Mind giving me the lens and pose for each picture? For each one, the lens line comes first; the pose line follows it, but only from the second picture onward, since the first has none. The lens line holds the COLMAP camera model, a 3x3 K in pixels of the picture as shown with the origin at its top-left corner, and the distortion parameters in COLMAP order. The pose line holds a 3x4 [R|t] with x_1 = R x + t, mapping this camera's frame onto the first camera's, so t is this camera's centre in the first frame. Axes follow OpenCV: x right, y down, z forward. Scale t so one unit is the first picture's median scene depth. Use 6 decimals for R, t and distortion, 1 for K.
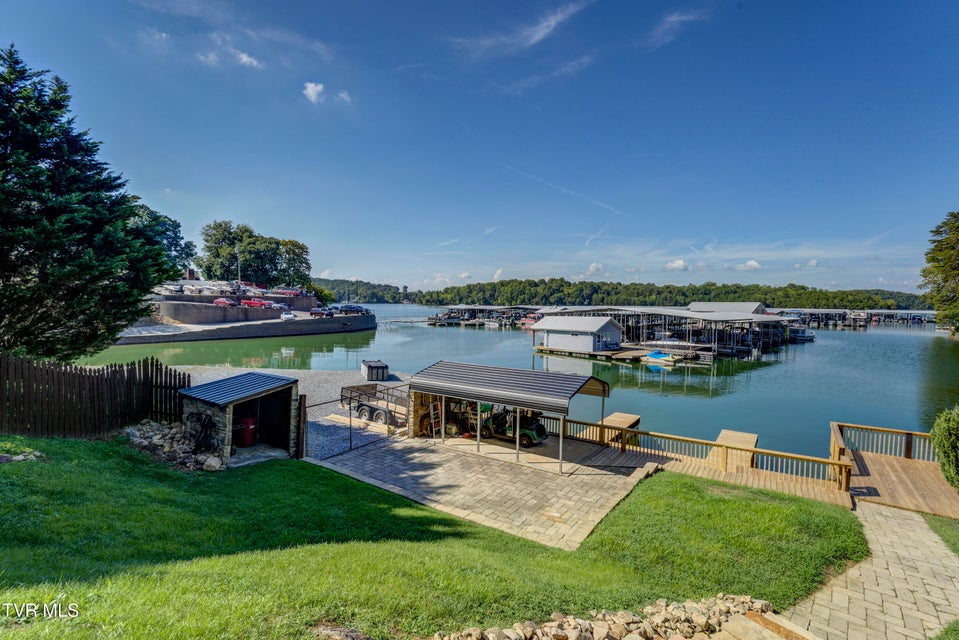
lens RADIAL K [[438.5, 0, 480.3], [0, 438.5, 320.8], [0, 0, 1]] dist [-0.010271, -0.001329]
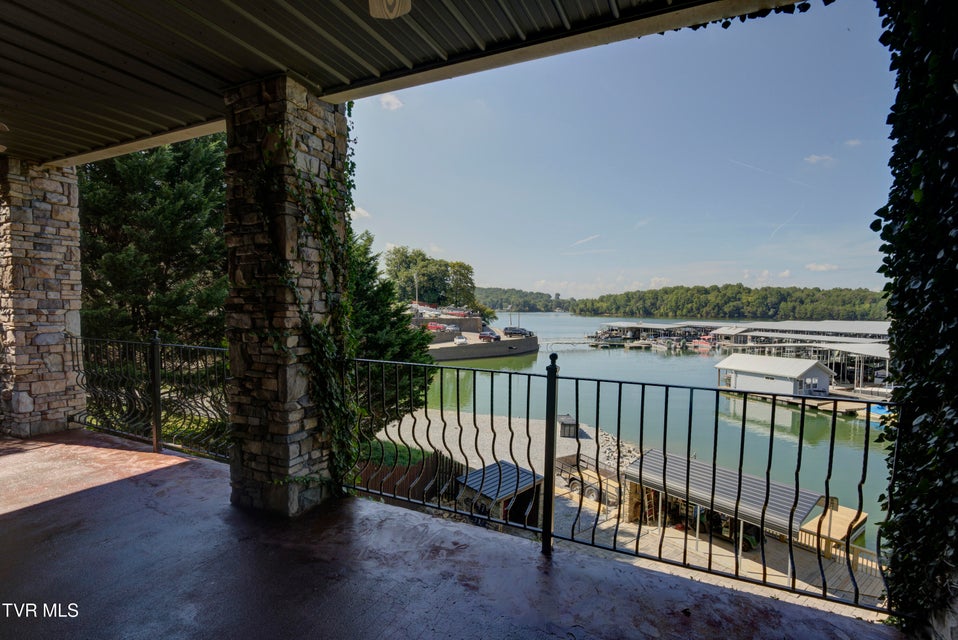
lens RADIAL K [[452.5, 0, 484.6], [0, 452.5, 332.6], [0, 0, 1]] dist [-0.016775, -0.000715]
pose [[0.946125, 0.015738, -0.323418, -0.020694], [-0.014085, 0.999873, 0.007453, -0.032559], [0.323494, -0.002496, 0.946227, -0.028014]]
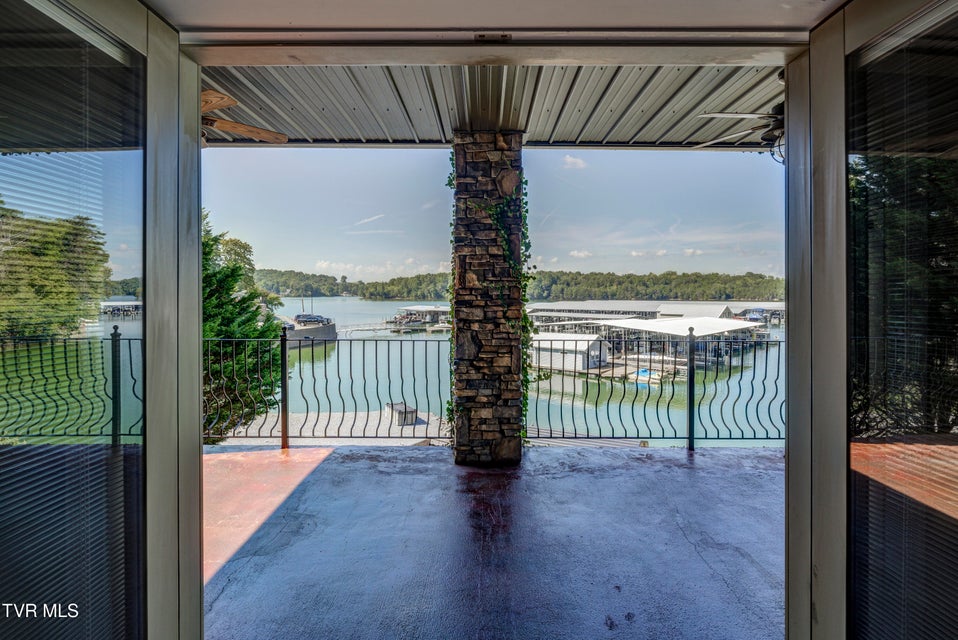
lens RADIAL K [[479.9, 0, 487.0], [0, 479.9, 293.5], [0, 0, 1]] dist [-0.002042, -0.003887]
pose [[0.993003, -0.011762, 0.117503, -0.047170], [0.016852, 0.998958, -0.042412, -0.032812], [-0.116881, 0.044096, 0.992166, -0.043965]]
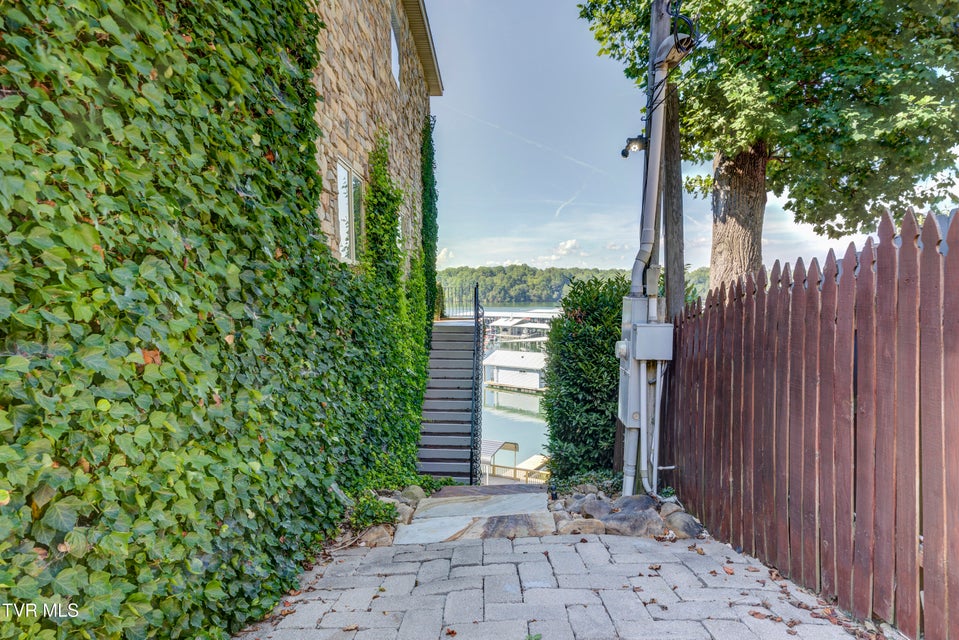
lens RADIAL K [[568.7, 0, 475.5], [0, 568.7, 316.4], [0, 0, 1]] dist [-0.001890, -0.000159]
pose [[0.995272, -0.019764, 0.095093, -0.015120], [0.020296, 0.999783, -0.004631, -0.053275], [-0.094980, 0.006539, 0.995458, -0.199119]]
